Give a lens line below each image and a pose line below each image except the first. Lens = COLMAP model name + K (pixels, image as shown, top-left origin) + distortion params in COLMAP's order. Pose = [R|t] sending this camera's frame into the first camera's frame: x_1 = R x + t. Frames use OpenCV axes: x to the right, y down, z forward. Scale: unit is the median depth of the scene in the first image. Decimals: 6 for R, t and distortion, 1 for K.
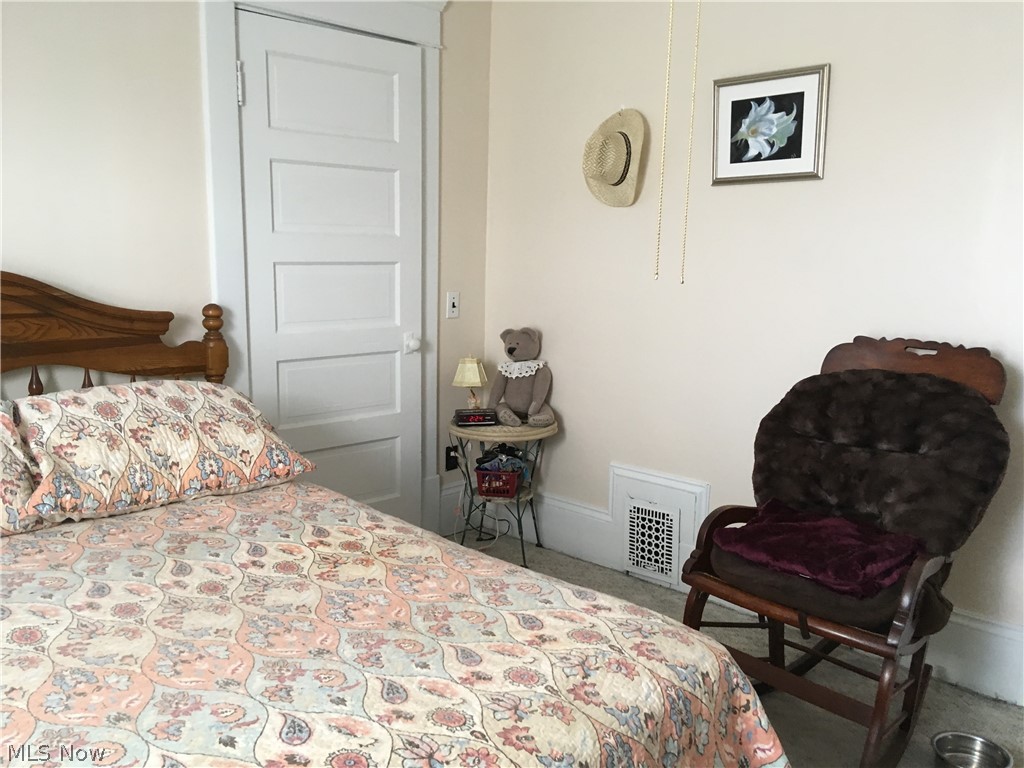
lens RADIAL K [[872.5, 0, 509.7], [0, 872.5, 386.4], [0, 0, 1]] dist [0.085477, -0.081949]
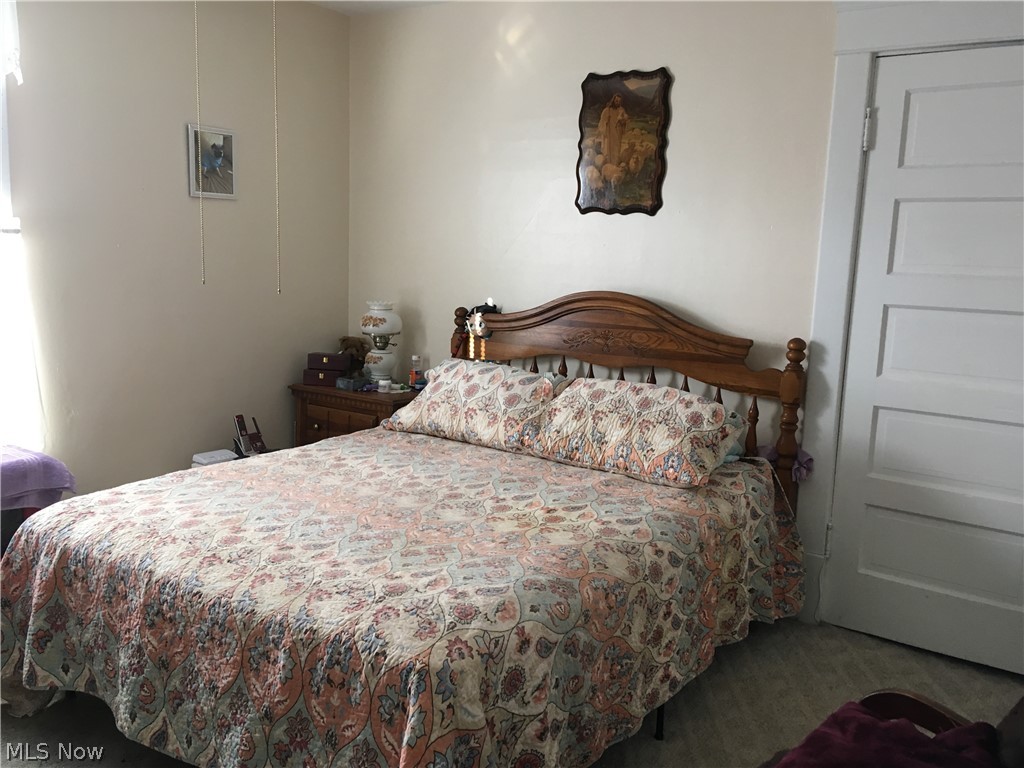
lens RADIAL K [[872.5, 0, 509.3], [0, 872.5, 383.1], [0, 0, 1]] dist [0.085477, -0.081949]
pose [[0.167658, 0.130631, -0.977152, 0.932214], [-0.196033, 0.975806, 0.096816, -0.104467], [0.966158, 0.175322, 0.189210, 0.640713]]
